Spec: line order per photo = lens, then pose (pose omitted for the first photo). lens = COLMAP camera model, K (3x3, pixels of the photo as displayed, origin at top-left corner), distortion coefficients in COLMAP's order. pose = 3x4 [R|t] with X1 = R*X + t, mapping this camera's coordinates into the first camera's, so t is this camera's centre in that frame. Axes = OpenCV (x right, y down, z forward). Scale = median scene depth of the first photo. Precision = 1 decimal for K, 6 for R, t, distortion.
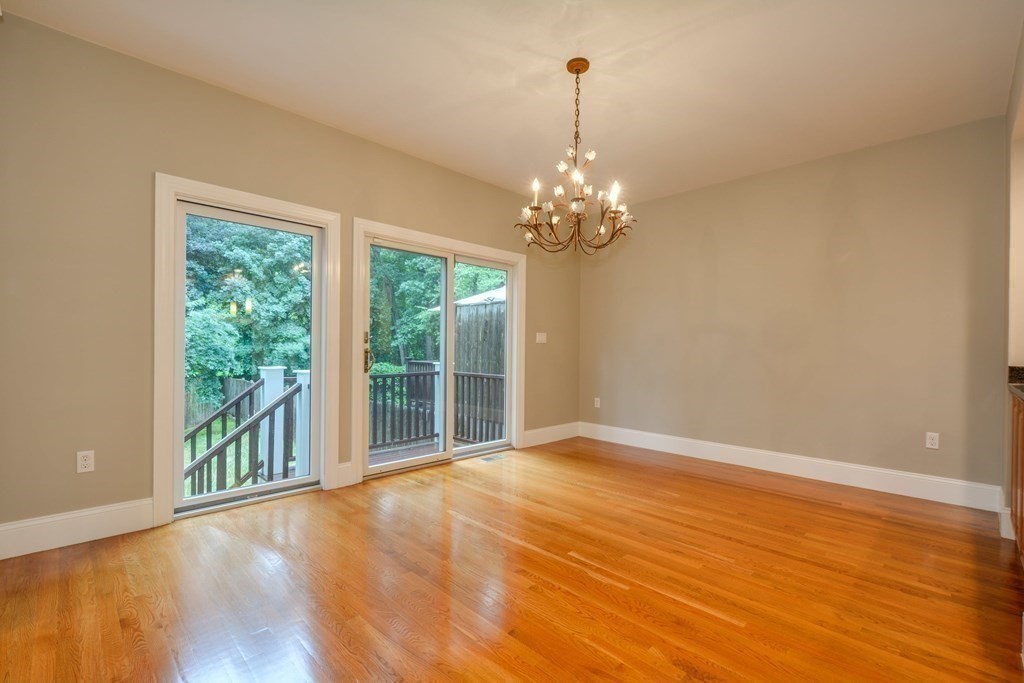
lens RADIAL K [[451.6, 0, 515.4], [0, 451.6, 345.3], [0, 0, 1]] dist [0.004385, -0.002423]
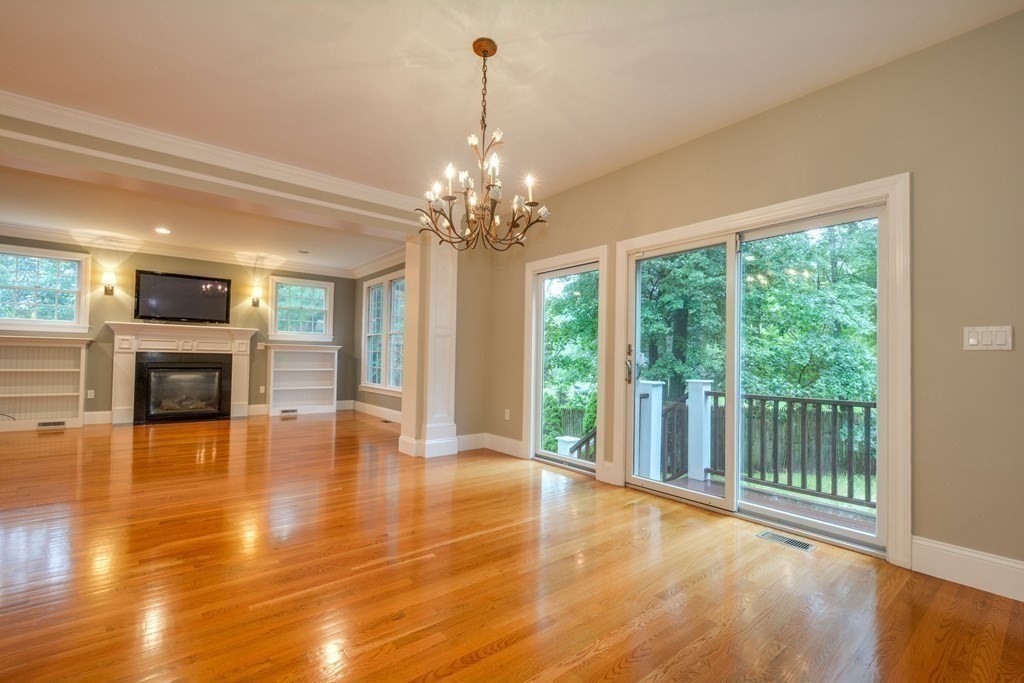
lens RADIAL K [[451.6, 0, 512.4], [0, 451.6, 344.4], [0, 0, 1]] dist [0.004385, -0.002423]
pose [[-0.124465, -0.048663, -0.991030, 0.754840], [-0.014694, 0.998777, -0.047198, 0.023426], [0.992115, 0.008688, -0.125028, 0.870715]]
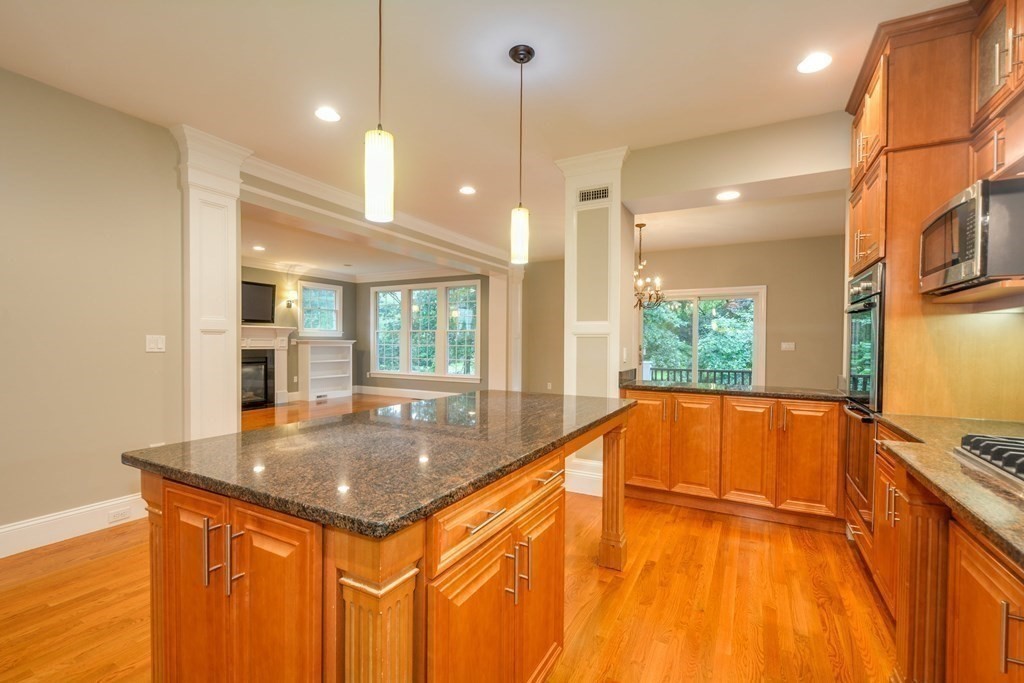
lens RADIAL K [[451.6, 0, 511.4], [0, 451.6, 345.2], [0, 0, 1]] dist [0.004385, -0.002423]
pose [[0.273652, -0.003830, -0.961821, 1.467299], [0.001014, 0.999993, -0.003694, -0.022174], [0.961828, 0.000036, 0.273654, -0.082913]]
